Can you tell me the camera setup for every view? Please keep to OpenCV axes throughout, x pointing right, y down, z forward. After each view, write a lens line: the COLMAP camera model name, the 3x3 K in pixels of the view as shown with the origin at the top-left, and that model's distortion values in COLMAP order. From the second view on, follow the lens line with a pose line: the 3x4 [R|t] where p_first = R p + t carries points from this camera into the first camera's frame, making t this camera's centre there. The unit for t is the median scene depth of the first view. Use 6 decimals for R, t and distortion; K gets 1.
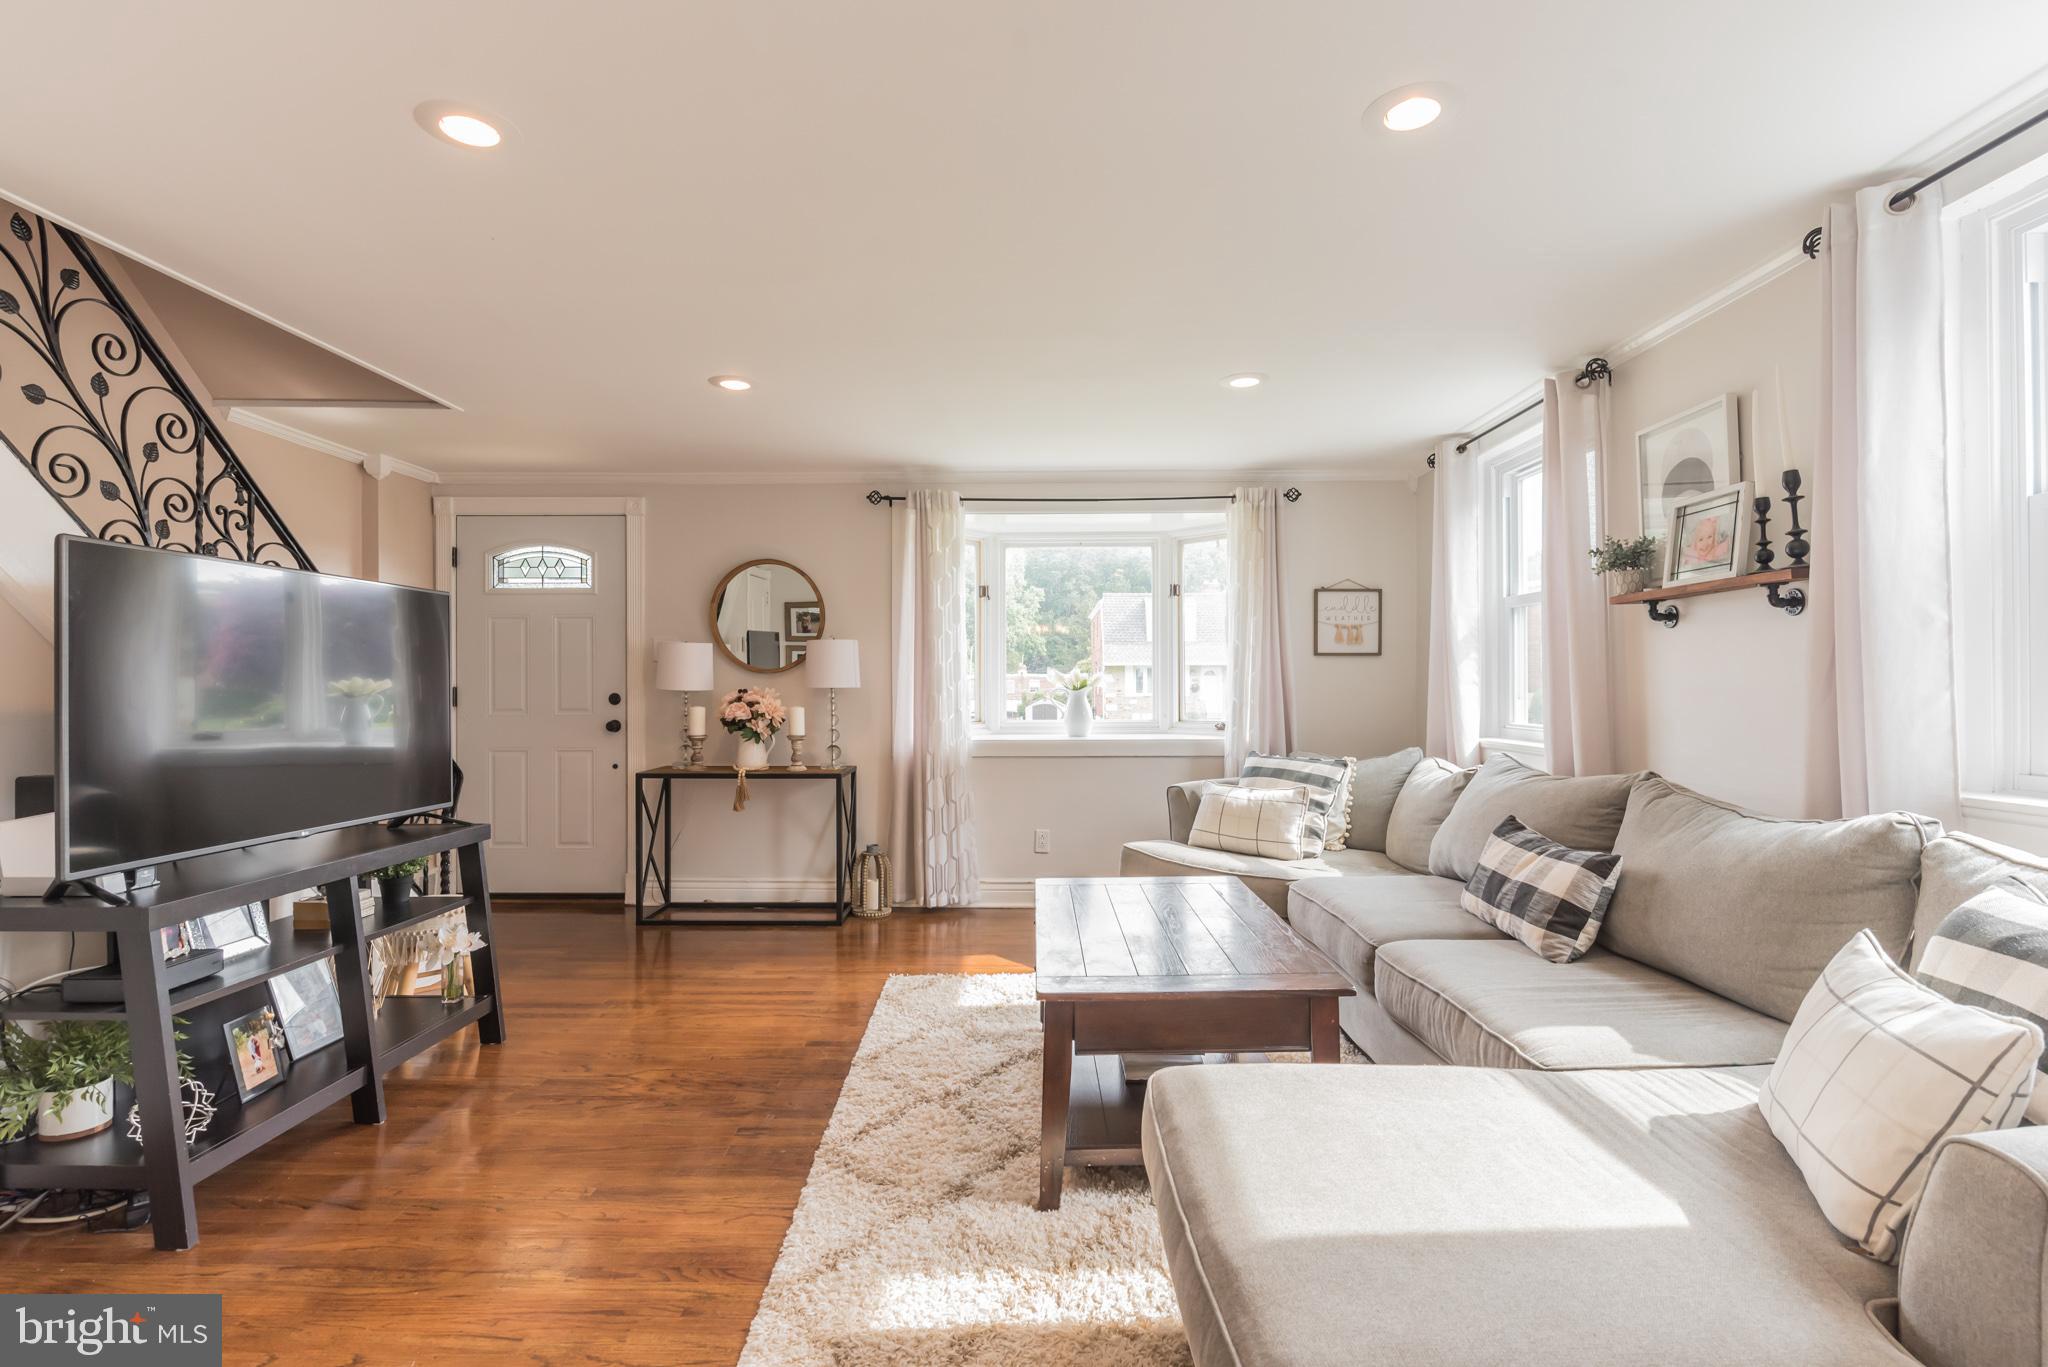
lens RADIAL K [[915.4, 0, 1023.3], [0, 915.4, 680.0], [0, 0, 1]] dist [-0.014506, -0.000887]
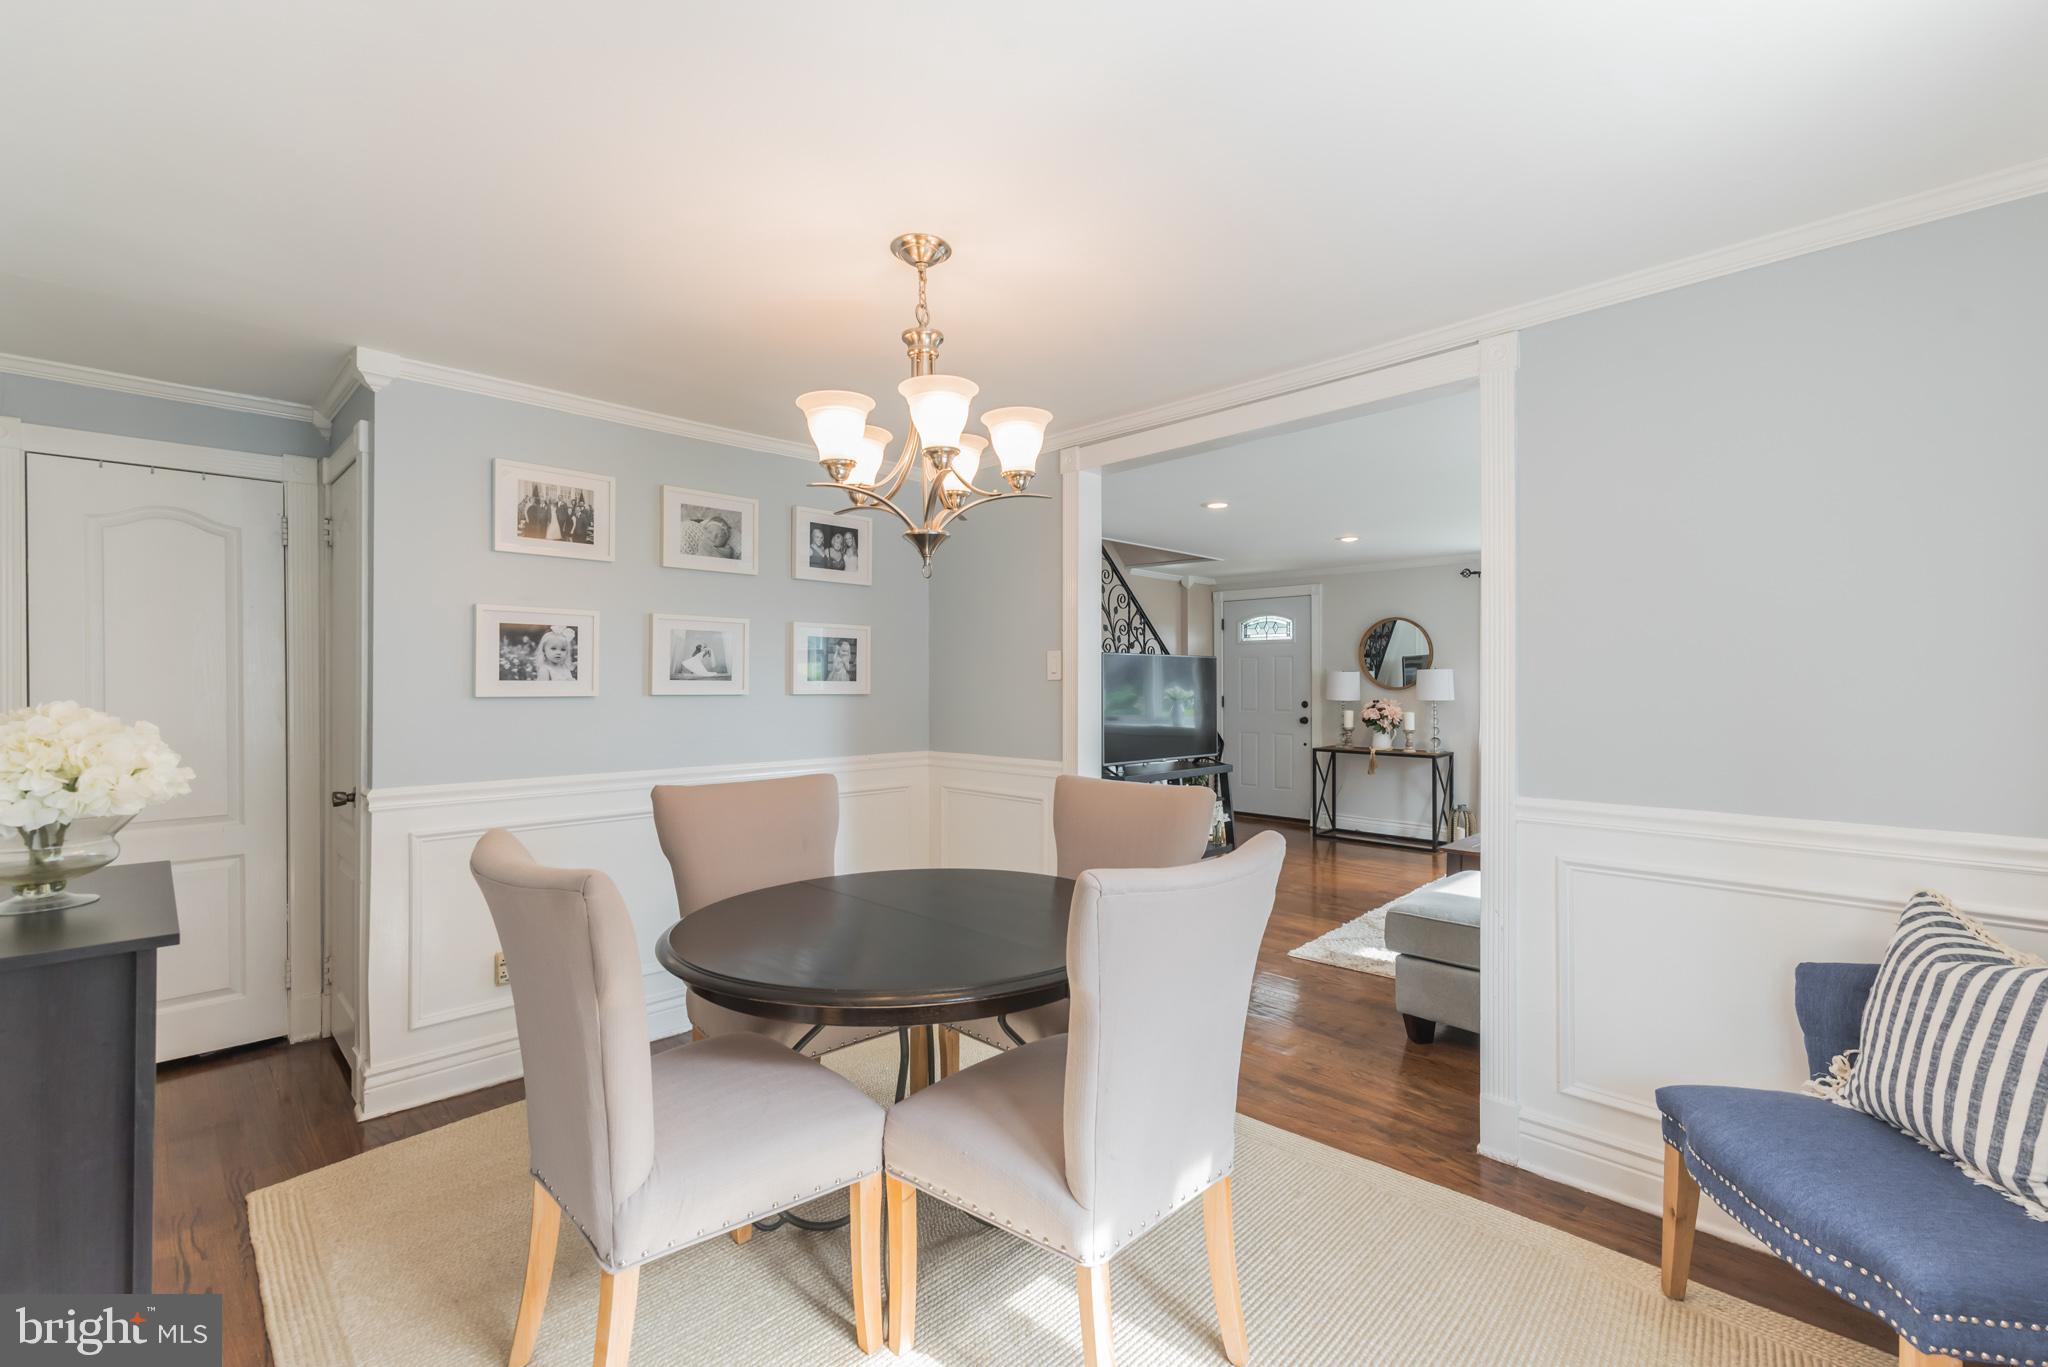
lens RADIAL K [[898.6, 0, 1036.3], [0, 898.6, 683.9], [0, 0, 1]] dist [-0.000675, 0.000102]
pose [[0.711105, 0.005725, -0.703062, 0.397659], [0.000923, 0.999958, 0.009076, -0.035207], [0.703085, -0.007103, 0.711070, -0.575853]]
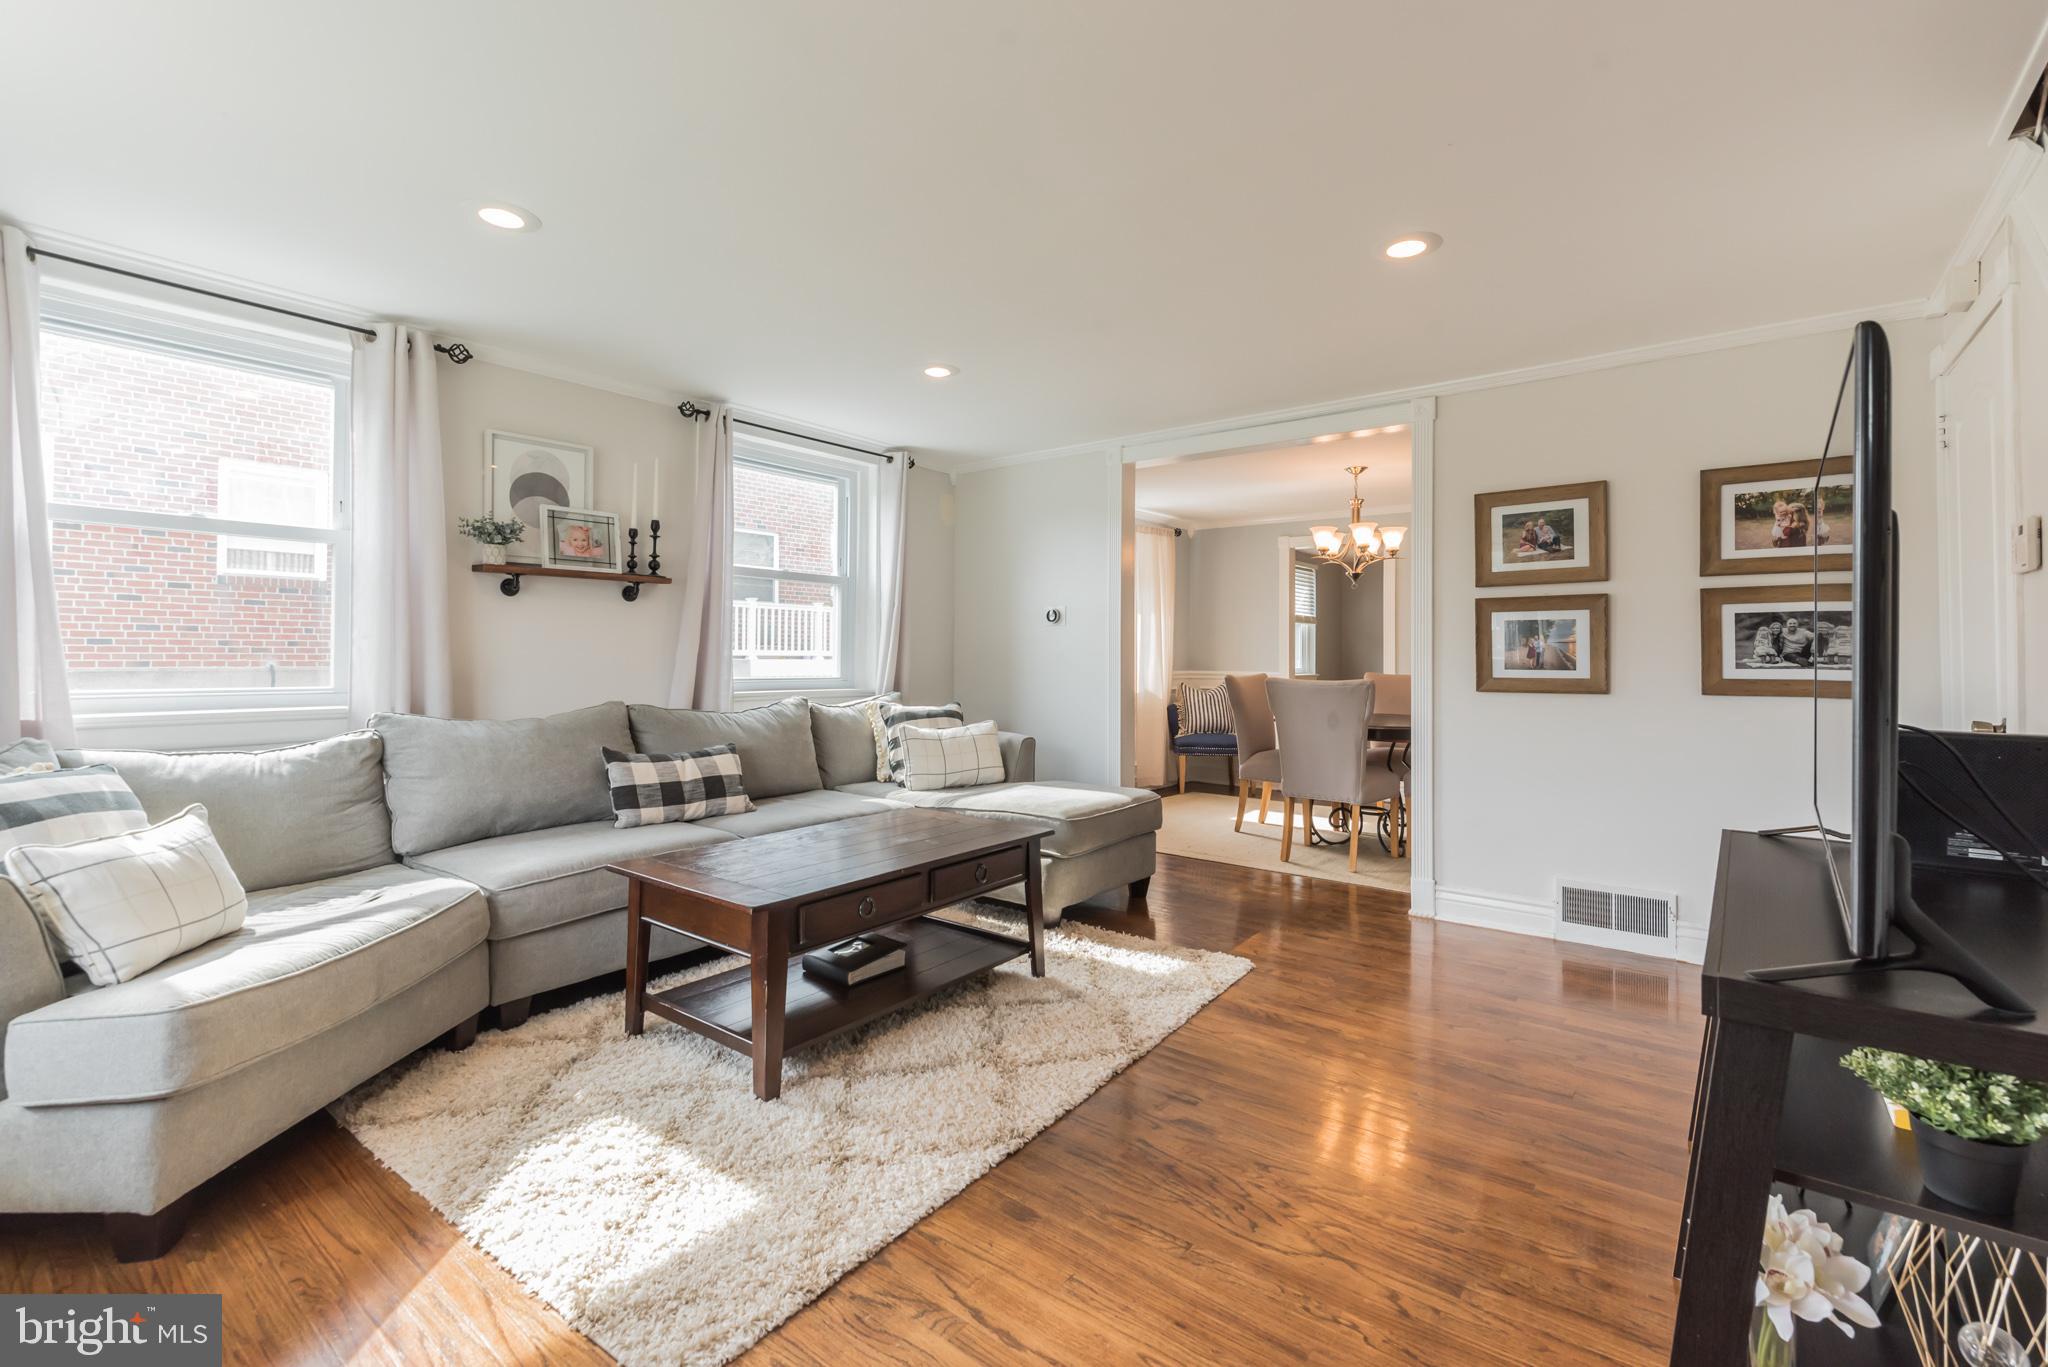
lens RADIAL K [[898.6, 0, 1037.8], [0, 898.6, 649.2], [0, 0, 1]] dist [-0.000675, 0.000102]
pose [[-0.791827, 0.009270, 0.610675, -0.413551], [-0.002323, 0.999832, -0.018189, 0.024178], [-0.610741, -0.015821, -0.791673, 1.009970]]
